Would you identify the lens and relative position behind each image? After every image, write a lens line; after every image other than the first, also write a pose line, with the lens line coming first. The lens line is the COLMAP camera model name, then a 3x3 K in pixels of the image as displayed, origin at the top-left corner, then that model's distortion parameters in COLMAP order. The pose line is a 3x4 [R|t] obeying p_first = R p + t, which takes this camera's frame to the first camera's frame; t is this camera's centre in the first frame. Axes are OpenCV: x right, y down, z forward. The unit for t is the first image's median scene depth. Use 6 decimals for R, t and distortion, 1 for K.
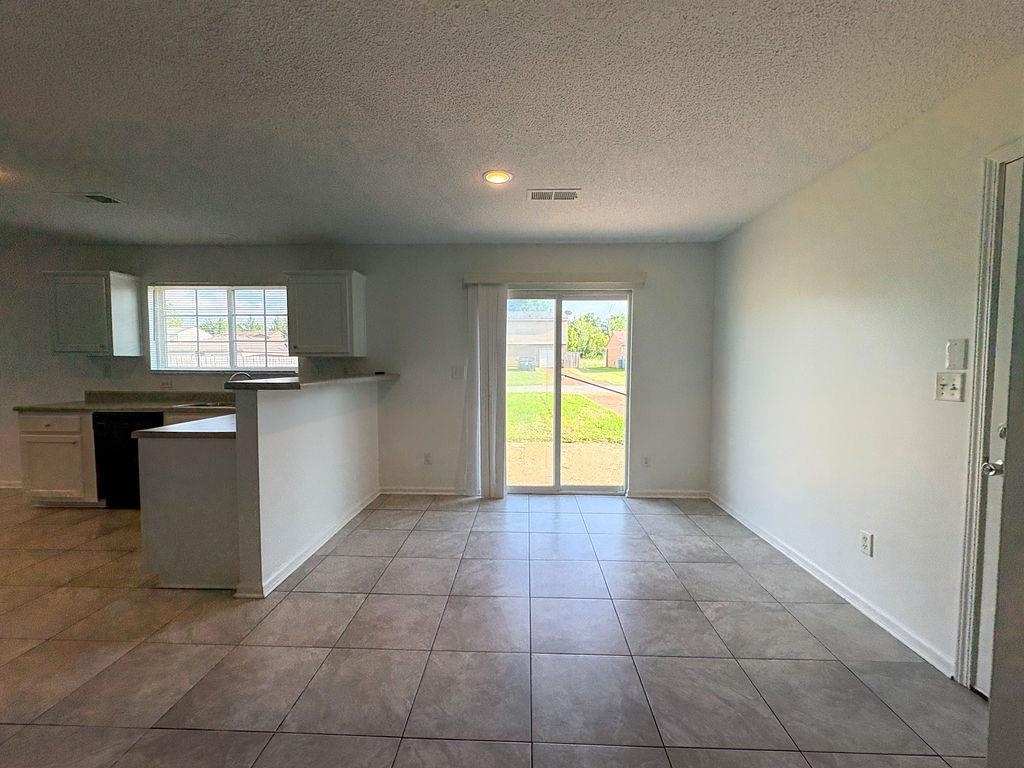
lens RADIAL K [[413.8, 0, 512.0], [0, 413.8, 384.0], [0, 0, 1]] dist [-0.000117, -0.000016]
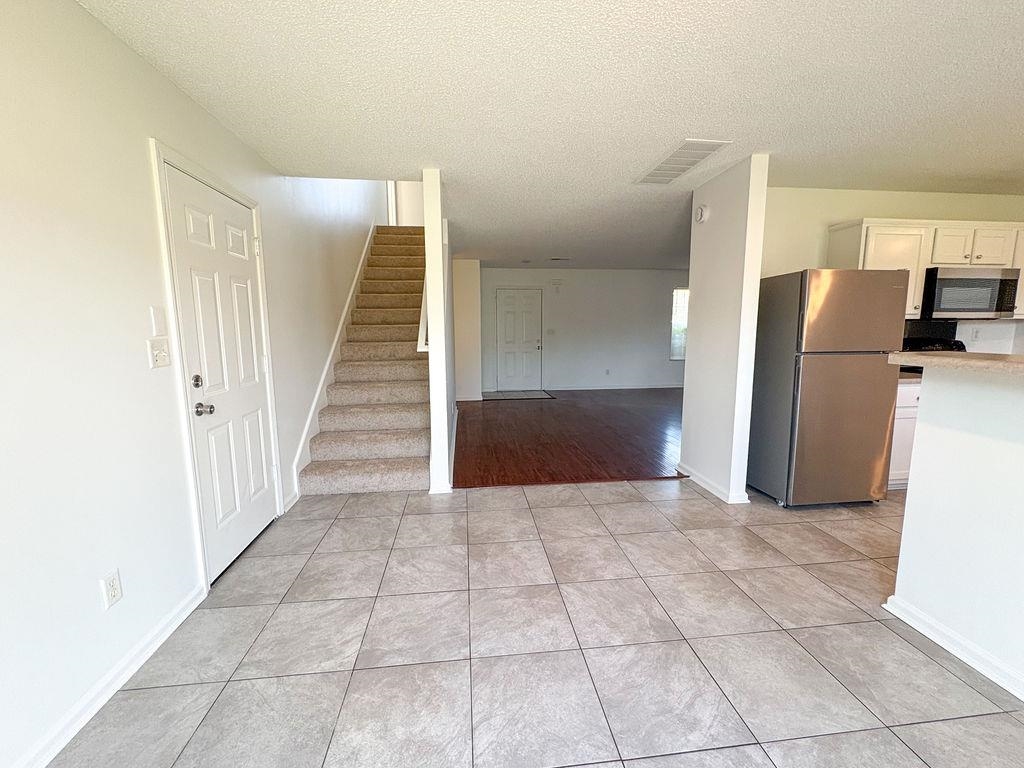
lens RADIAL K [[413.8, 0, 512.0], [0, 413.8, 384.0], [0, 0, 1]] dist [-0.000117, -0.000016]
pose [[-0.987941, 0.026365, -0.152572, 0.288020], [-0.002699, 0.982314, 0.187224, -0.092210], [0.154809, 0.185378, -0.970396, 1.748607]]
